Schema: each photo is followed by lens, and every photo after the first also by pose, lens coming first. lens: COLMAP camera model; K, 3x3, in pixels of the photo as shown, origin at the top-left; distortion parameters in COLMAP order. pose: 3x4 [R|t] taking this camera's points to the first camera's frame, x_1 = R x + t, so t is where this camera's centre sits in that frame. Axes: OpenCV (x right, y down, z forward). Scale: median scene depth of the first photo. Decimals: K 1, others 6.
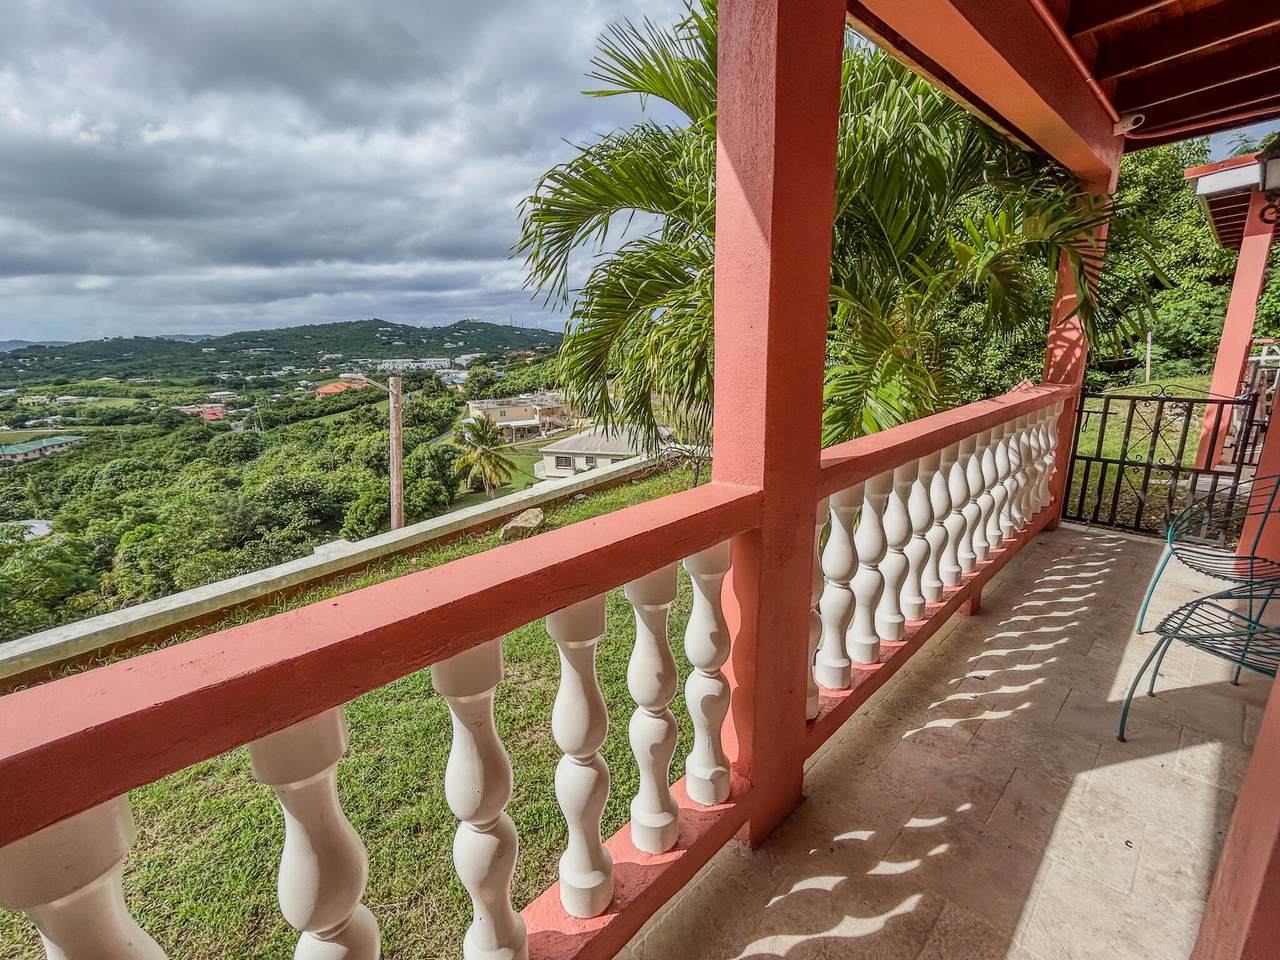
lens RADIAL K [[571.3, 0, 636.3], [0, 571.3, 468.2], [0, 0, 1]] dist [-0.014105, 0.004730]
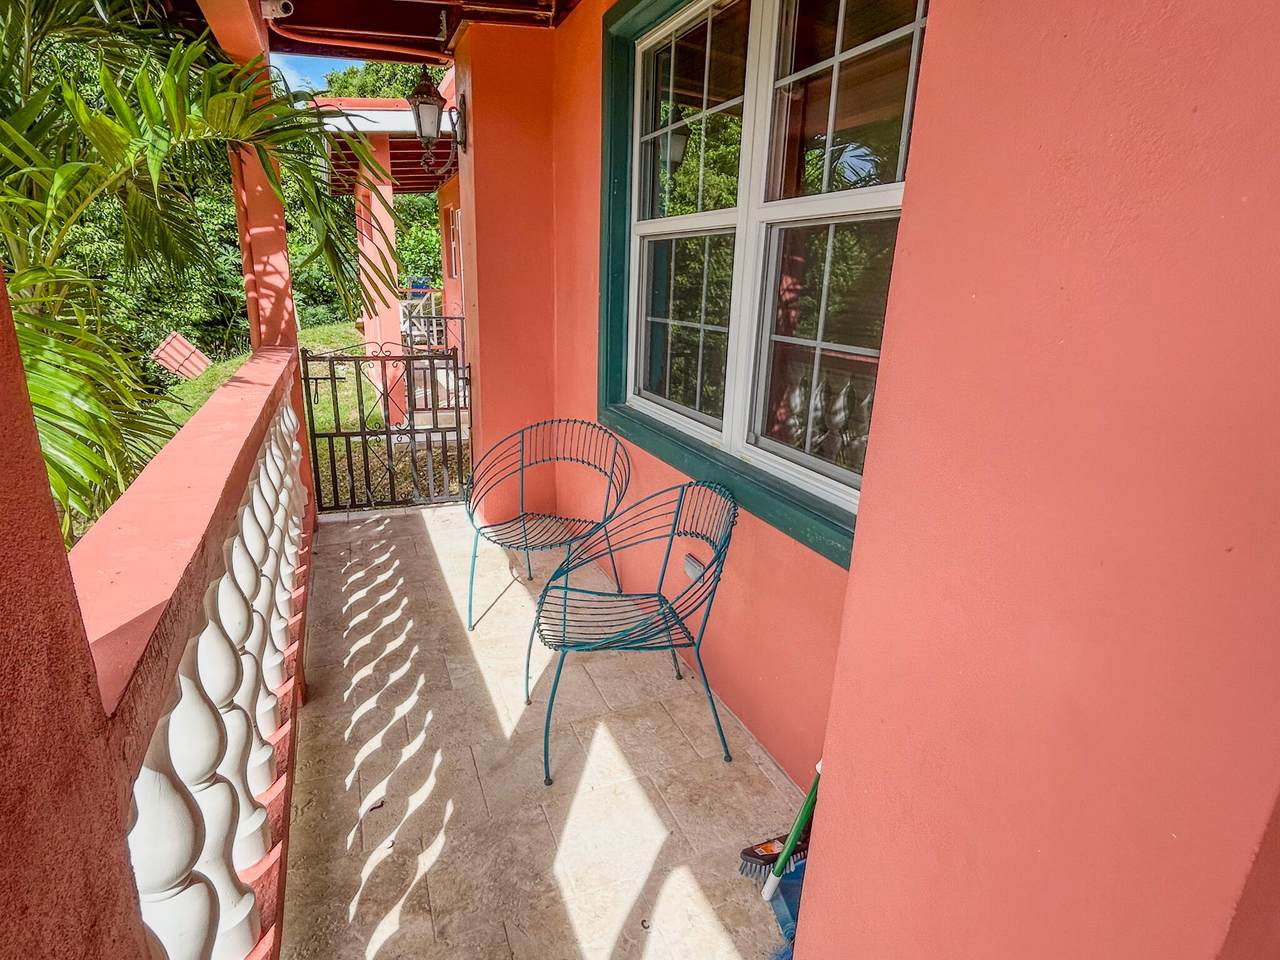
lens RADIAL K [[673.2, 0, 642.7], [0, 673.2, 490.8], [0, 0, 1]] dist [-0.010145, -0.005584]
pose [[0.347377, -0.244864, 0.905191, 0.051711], [0.168050, 0.965933, 0.196804, -0.056480], [-0.922544, 0.083752, 0.376693, 0.226049]]
